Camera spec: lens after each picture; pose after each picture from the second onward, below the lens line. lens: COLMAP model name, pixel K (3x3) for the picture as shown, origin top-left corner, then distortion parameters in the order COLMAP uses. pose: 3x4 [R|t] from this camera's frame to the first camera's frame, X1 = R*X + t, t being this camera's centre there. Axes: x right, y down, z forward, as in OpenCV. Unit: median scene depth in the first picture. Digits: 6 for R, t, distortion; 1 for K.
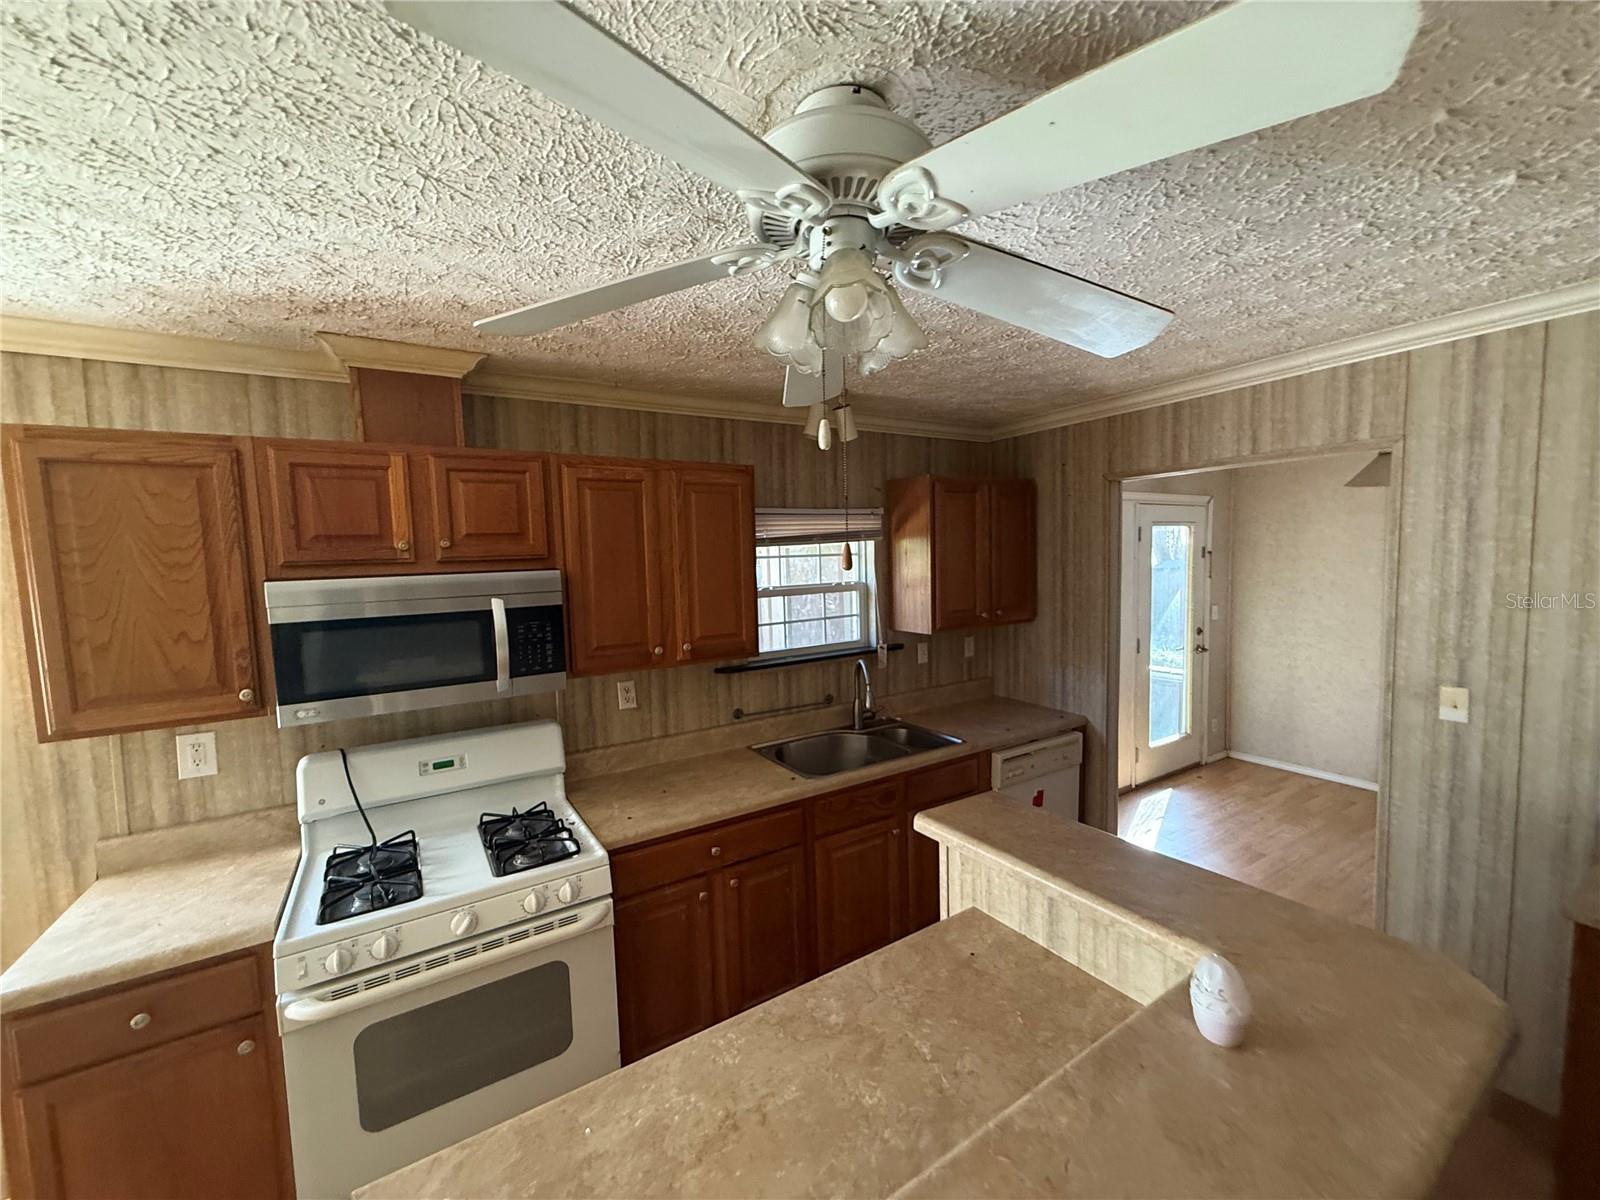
lens RADIAL K [[641.3, 0, 794.1], [0, 641.3, 600.6], [0, 0, 1]] dist [0.002151, -0.000628]
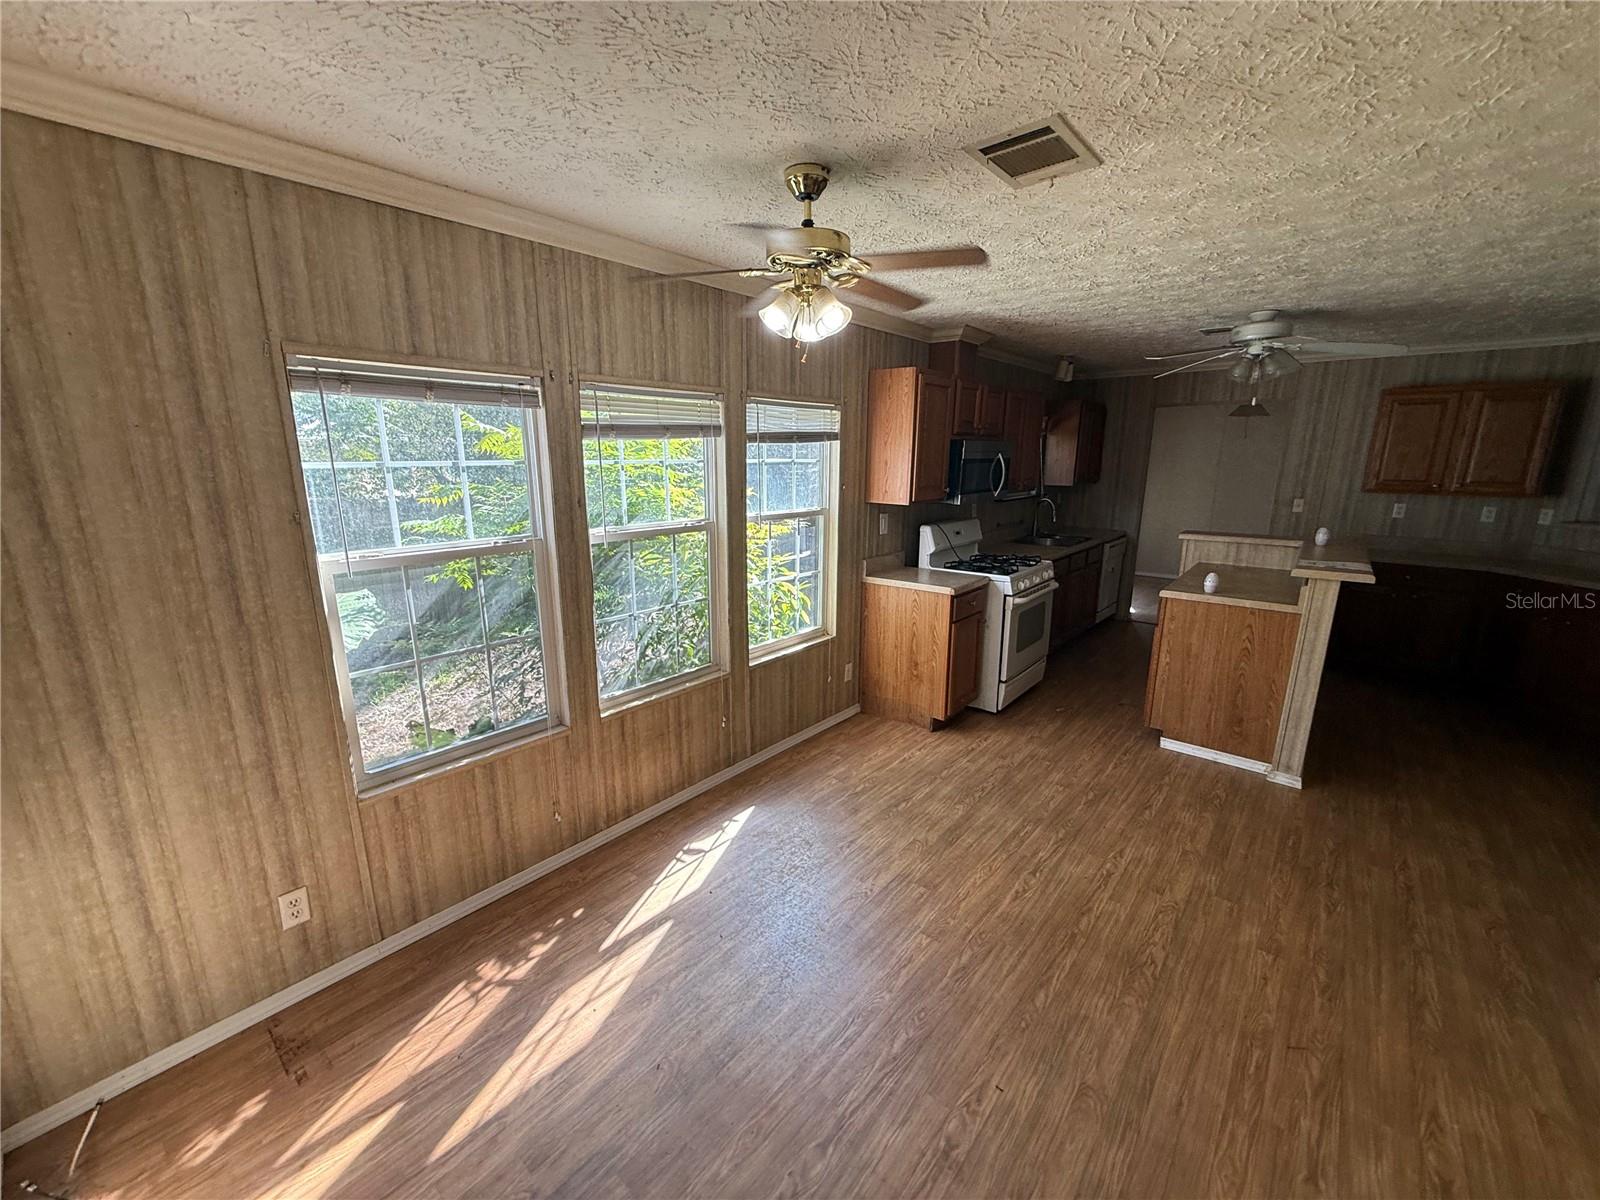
lens RADIAL K [[641.3, 0, 788.9], [0, 641.3, 604.0], [0, 0, 1]] dist [0.002151, -0.000628]
pose [[0.951518, -0.042013, 0.304711, -1.721985], [-0.005030, 0.988370, 0.151984, 0.164737], [-0.307553, -0.146148, 0.940240, -0.862881]]
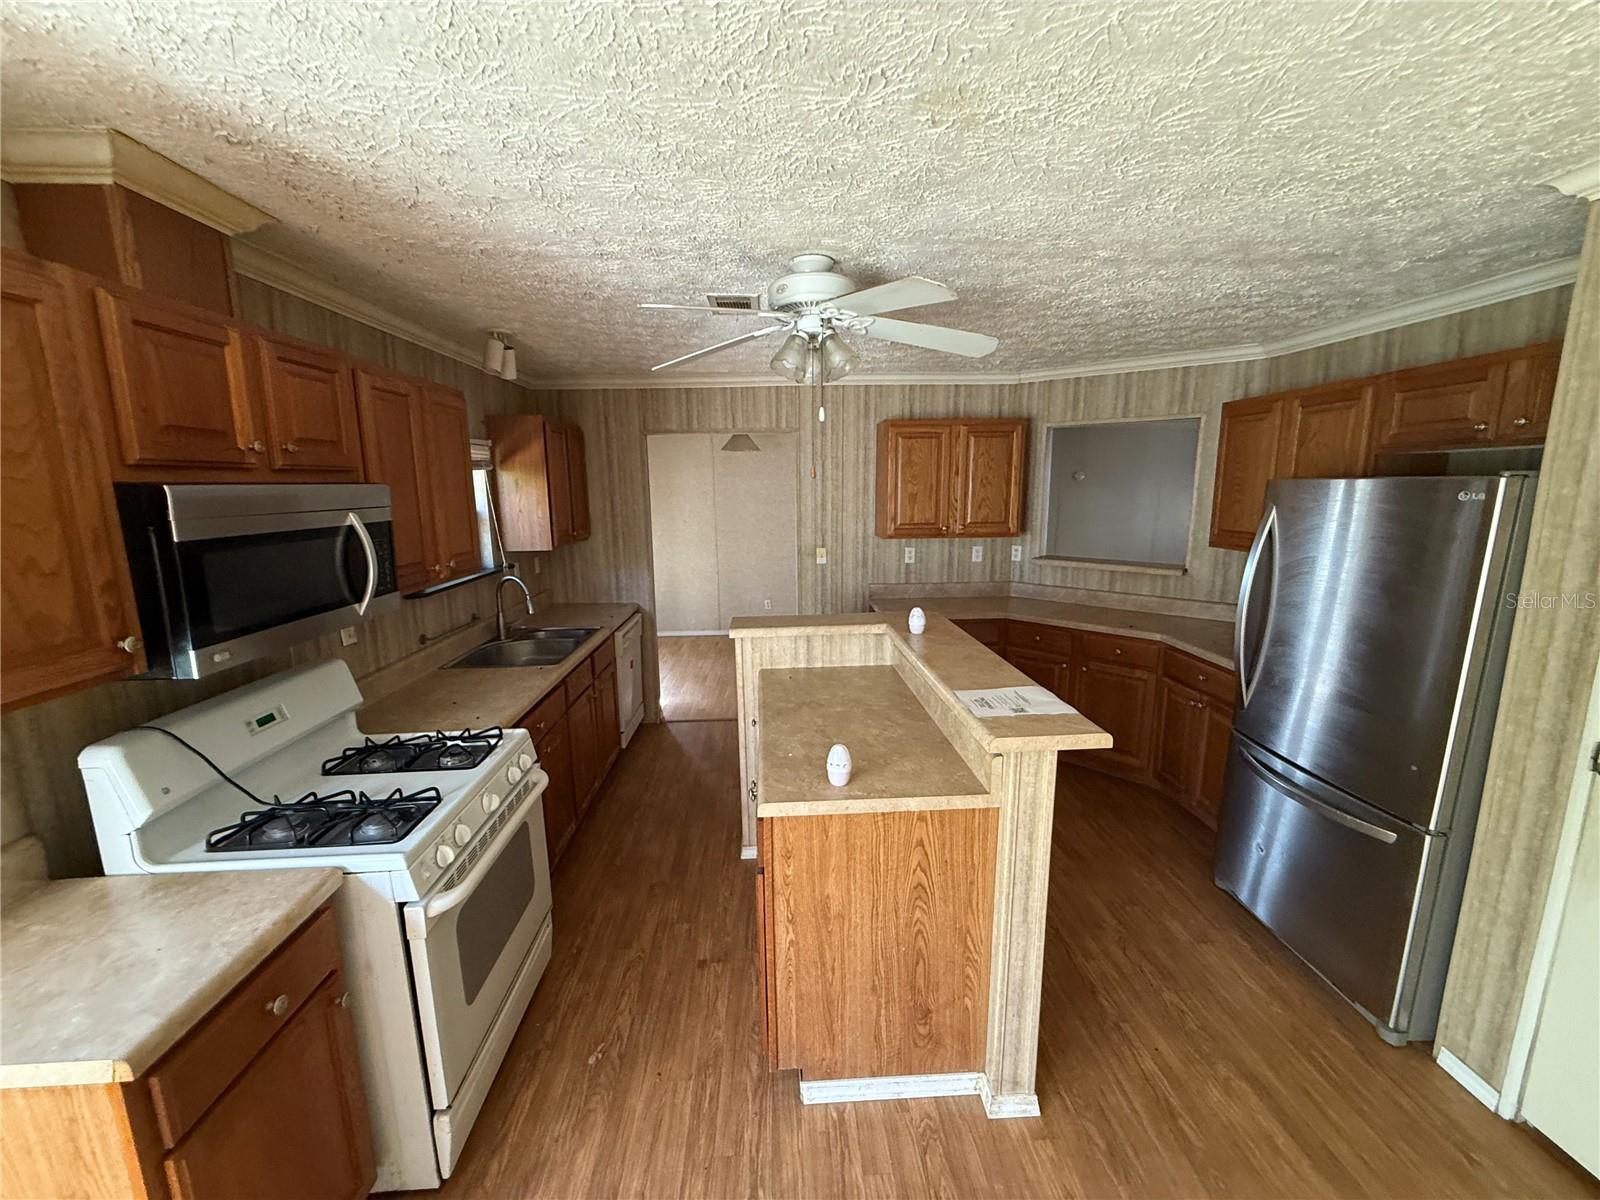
lens RADIAL K [[641.3, 0, 802.5], [0, 641.3, 600.1], [0, 0, 1]] dist [0.002151, -0.000628]
pose [[0.479628, -0.132685, 0.867382, -0.899178], [0.063710, 0.991158, 0.116389, 0.050229], [-0.875156, -0.000562, 0.483840, -0.003508]]
